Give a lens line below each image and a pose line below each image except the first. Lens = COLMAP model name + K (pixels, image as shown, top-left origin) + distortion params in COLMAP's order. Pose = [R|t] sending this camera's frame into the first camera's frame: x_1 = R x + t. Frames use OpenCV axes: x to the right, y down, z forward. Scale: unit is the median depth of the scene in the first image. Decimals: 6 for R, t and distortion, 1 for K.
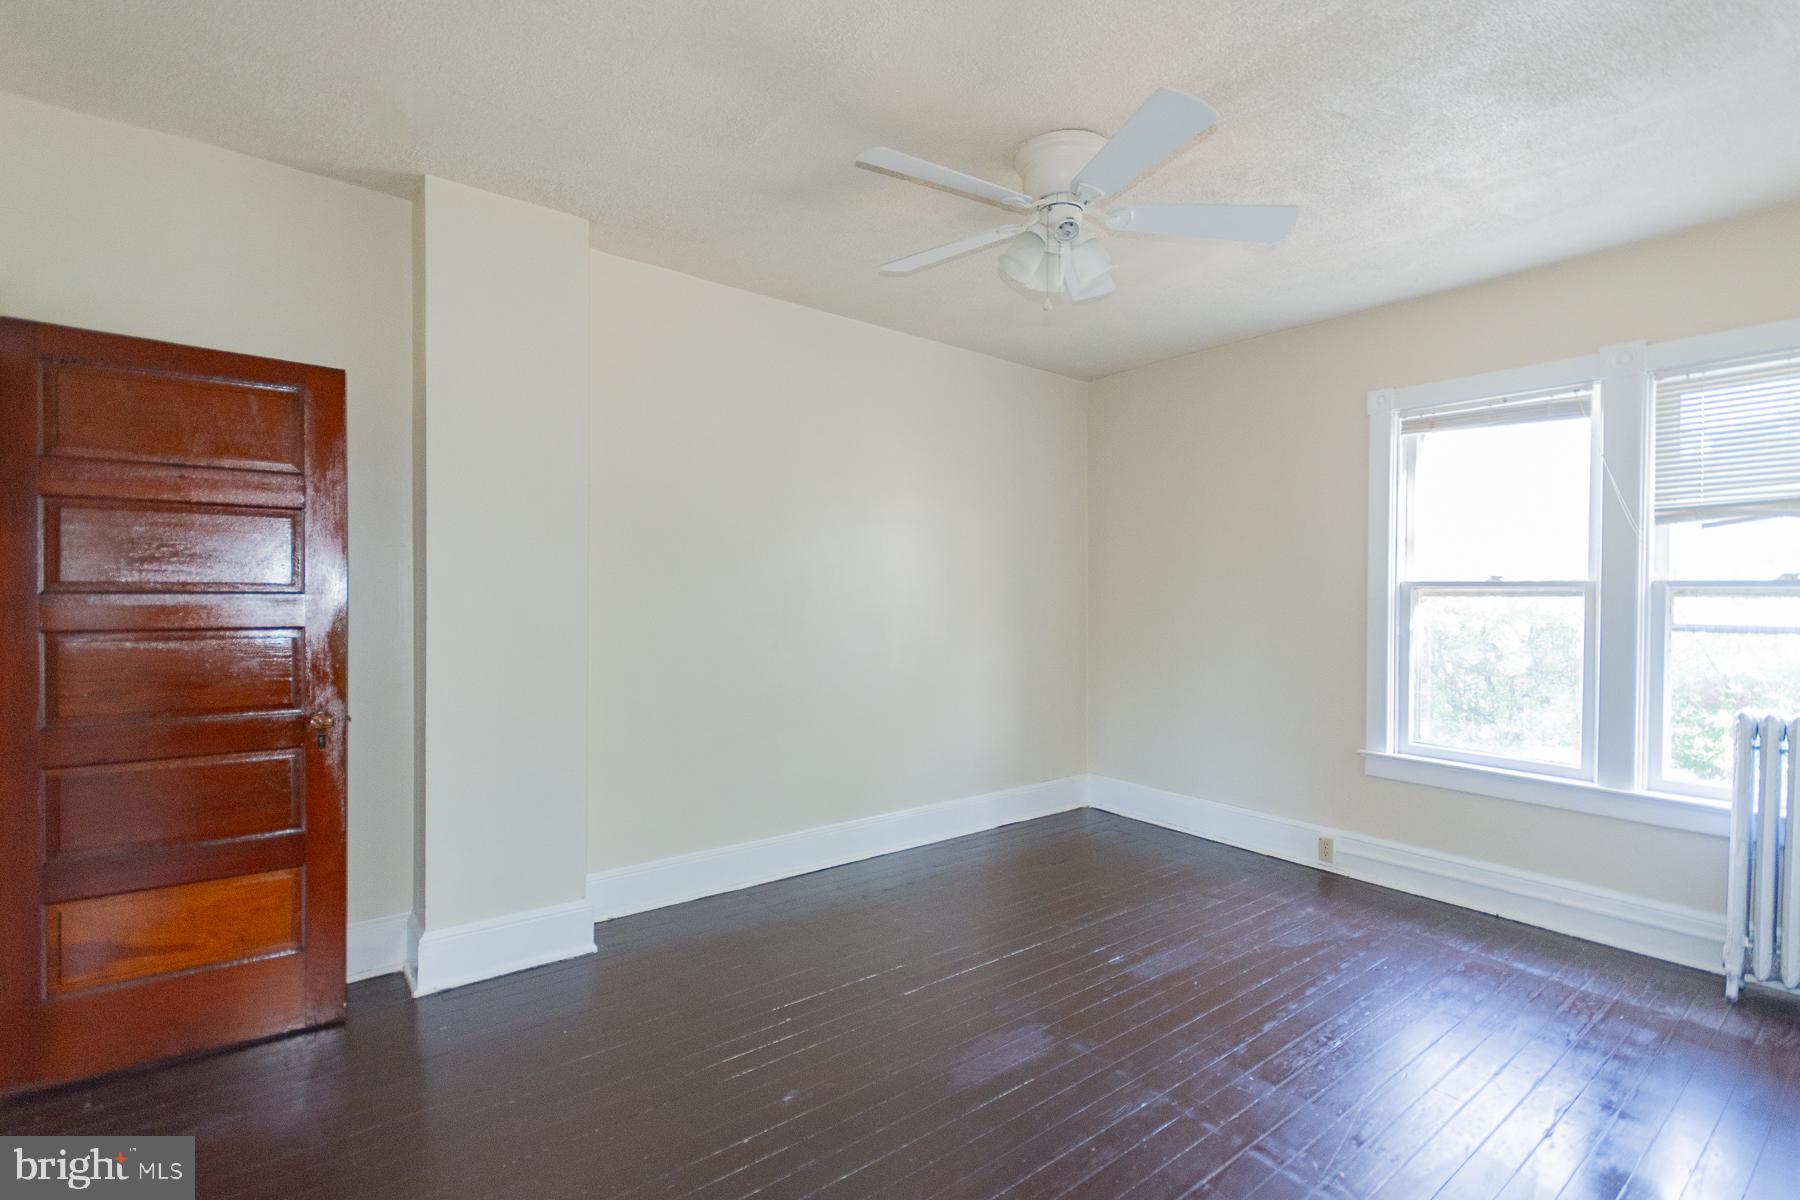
lens RADIAL K [[806.9, 0, 898.1], [0, 806.9, 605.6], [0, 0, 1]] dist [0.003834, -0.000858]
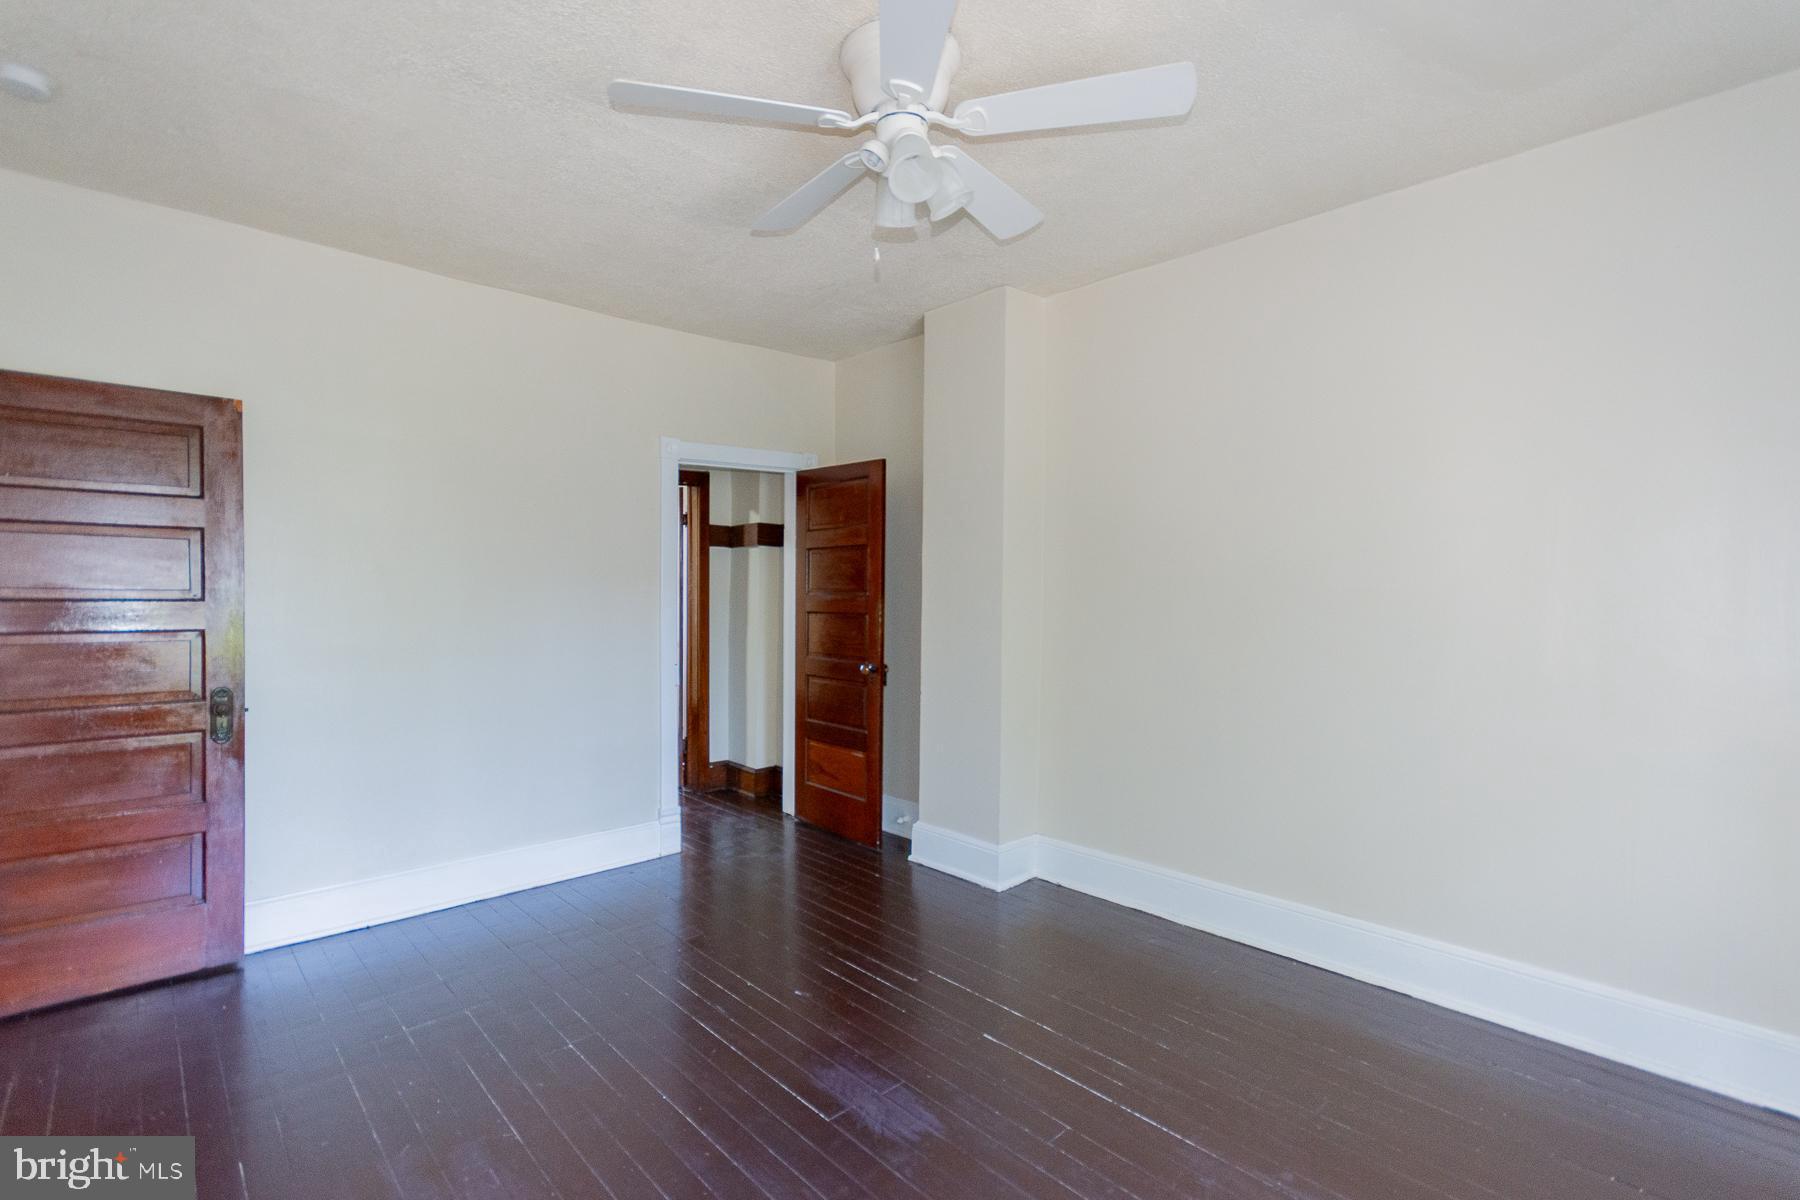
lens RADIAL K [[806.9, 0, 894.2], [0, 806.9, 594.8], [0, 0, 1]] dist [0.003834, -0.000858]
pose [[0.099985, -0.002213, -0.994986, 0.926944], [-0.010373, 0.999941, -0.003266, -0.008885], [0.994935, 0.010648, 0.099956, 0.827123]]
